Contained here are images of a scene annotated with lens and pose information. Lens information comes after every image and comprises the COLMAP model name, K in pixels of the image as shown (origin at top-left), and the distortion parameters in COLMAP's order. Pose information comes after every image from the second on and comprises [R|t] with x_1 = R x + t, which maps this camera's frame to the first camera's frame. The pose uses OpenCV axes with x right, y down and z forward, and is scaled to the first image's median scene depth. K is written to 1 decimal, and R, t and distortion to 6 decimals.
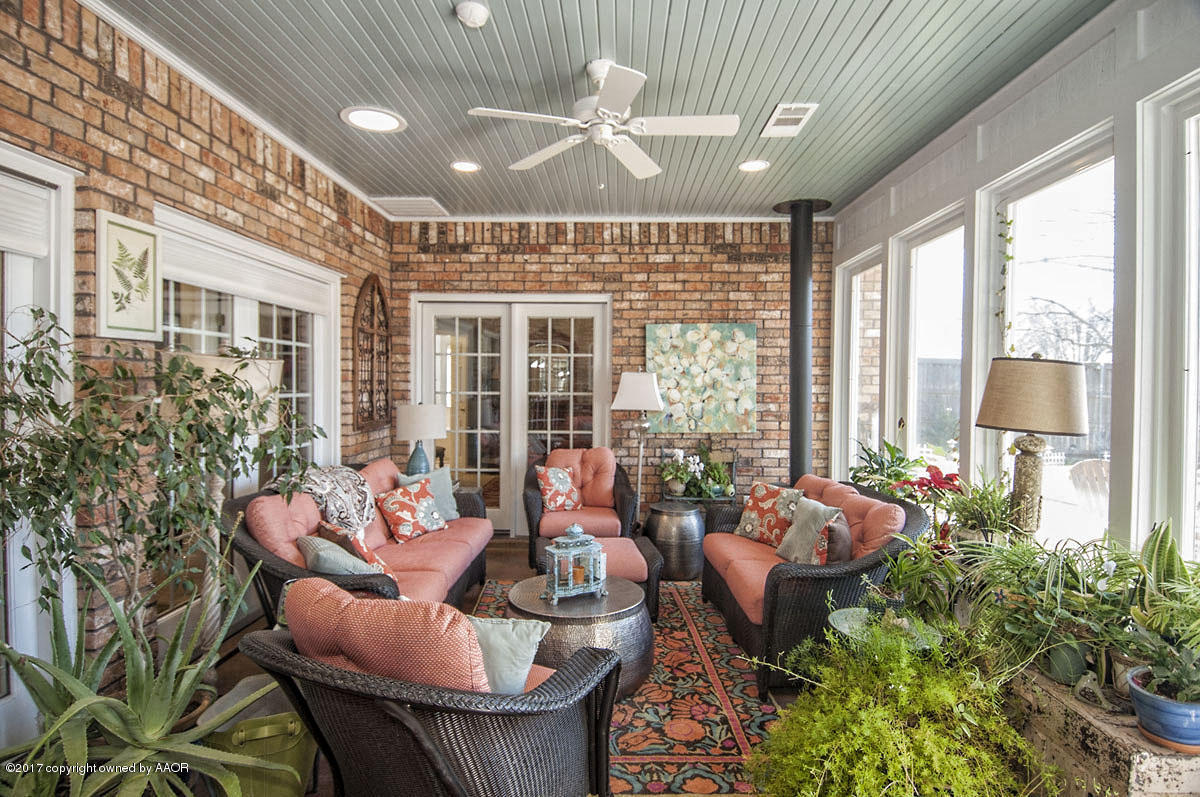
lens RADIAL K [[639.2, 0, 600.0], [0, 639.2, 398.5], [0, 0, 1]] dist [0.046693, -0.052879]
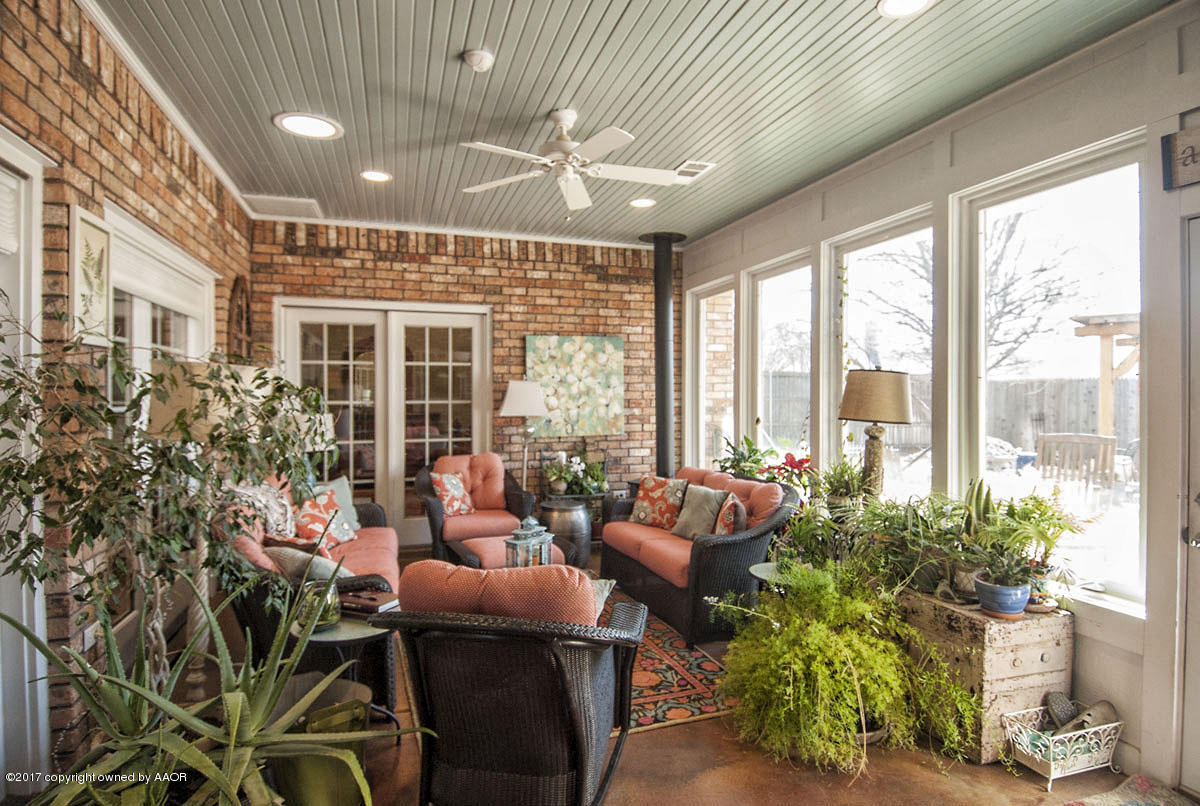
lens RADIAL K [[651.5, 0, 600.0], [0, 651.5, 403.0], [0, 0, 1]] dist [0.043071, -0.052141]
pose [[0.941815, -0.012757, 0.335890, -0.194323], [0.015375, 0.999869, -0.005134, 0.003913], [-0.335781, 0.010000, 0.941887, -0.068765]]
